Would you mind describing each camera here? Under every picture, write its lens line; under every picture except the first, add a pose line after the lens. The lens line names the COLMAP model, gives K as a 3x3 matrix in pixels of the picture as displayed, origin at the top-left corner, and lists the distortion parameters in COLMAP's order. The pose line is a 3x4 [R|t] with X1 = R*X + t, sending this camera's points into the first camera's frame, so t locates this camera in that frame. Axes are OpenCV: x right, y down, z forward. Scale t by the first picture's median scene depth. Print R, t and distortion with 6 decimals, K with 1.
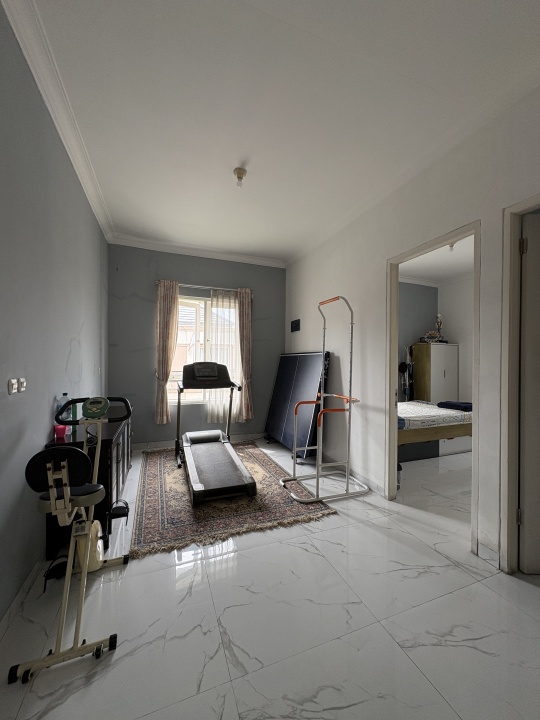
lens RADIAL K [[287.3, 0, 269.8], [0, 287.3, 360.8], [0, 0, 1]] dist [-0.001022, 0.000432]
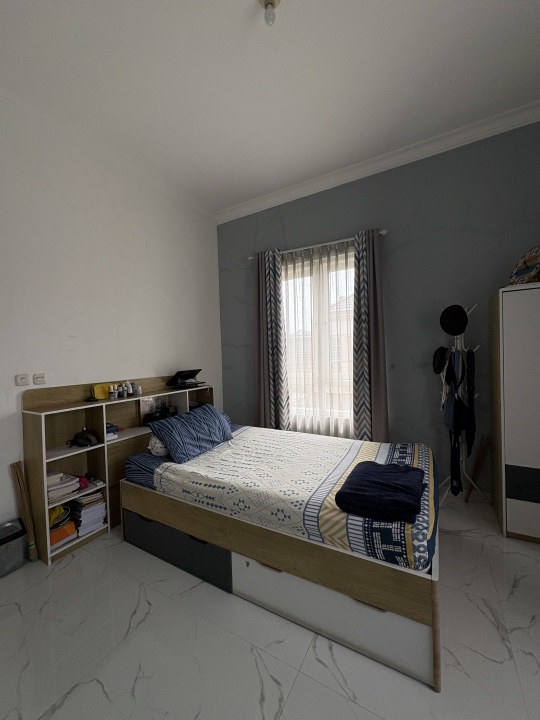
lens RADIAL K [[287.3, 0, 269.1], [0, 287.3, 361.3], [0, 0, 1]] dist [-0.001022, 0.000432]
pose [[0.627806, -0.008713, -0.778321, 0.936821], [0.034622, 0.999260, 0.016741, 0.012765], [0.777600, -0.037457, 0.627643, 0.812977]]
